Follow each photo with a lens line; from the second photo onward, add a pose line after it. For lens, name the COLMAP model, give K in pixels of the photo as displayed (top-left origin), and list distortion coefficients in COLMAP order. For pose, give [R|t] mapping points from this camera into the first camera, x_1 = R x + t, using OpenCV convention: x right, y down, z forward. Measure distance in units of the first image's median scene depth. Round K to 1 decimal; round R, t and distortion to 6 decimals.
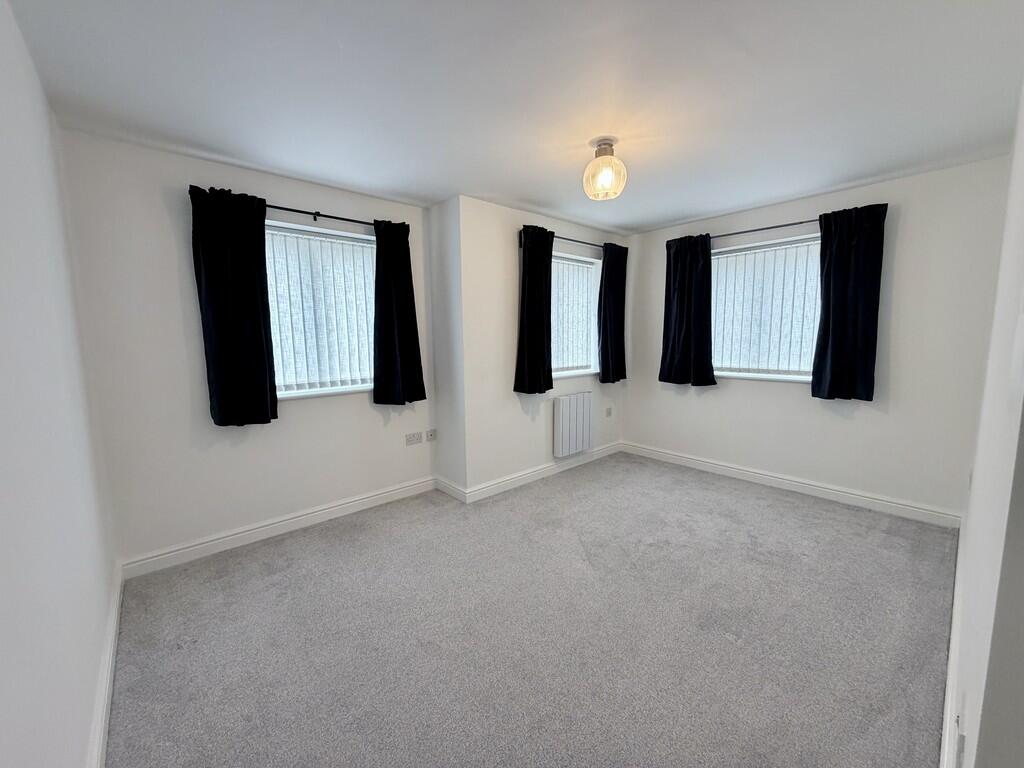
lens RADIAL K [[407.1, 0, 510.8], [0, 407.1, 381.8], [0, 0, 1]] dist [-0.000427, -0.000297]
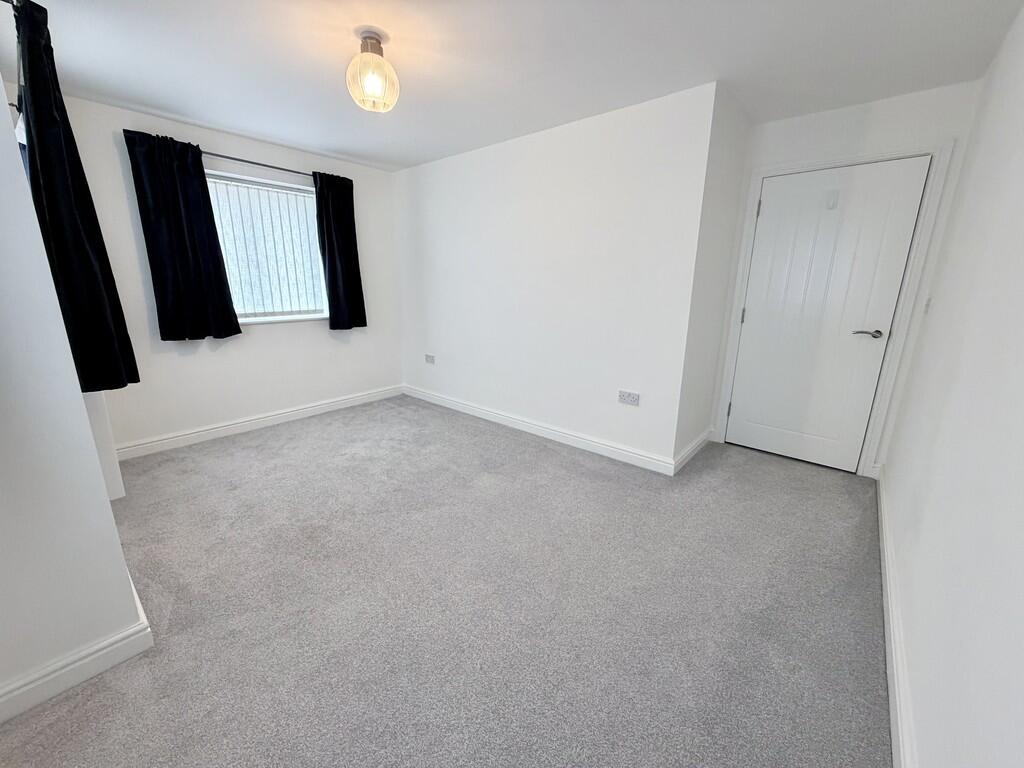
lens RADIAL K [[407.1, 0, 510.8], [0, 407.1, 381.8], [0, 0, 1]] dist [-0.000427, -0.000297]
pose [[-0.140633, -0.230630, 0.962825, -0.499282], [0.100062, 0.964199, 0.245575, -0.054788], [-0.984992, 0.130878, -0.112521, 0.574060]]
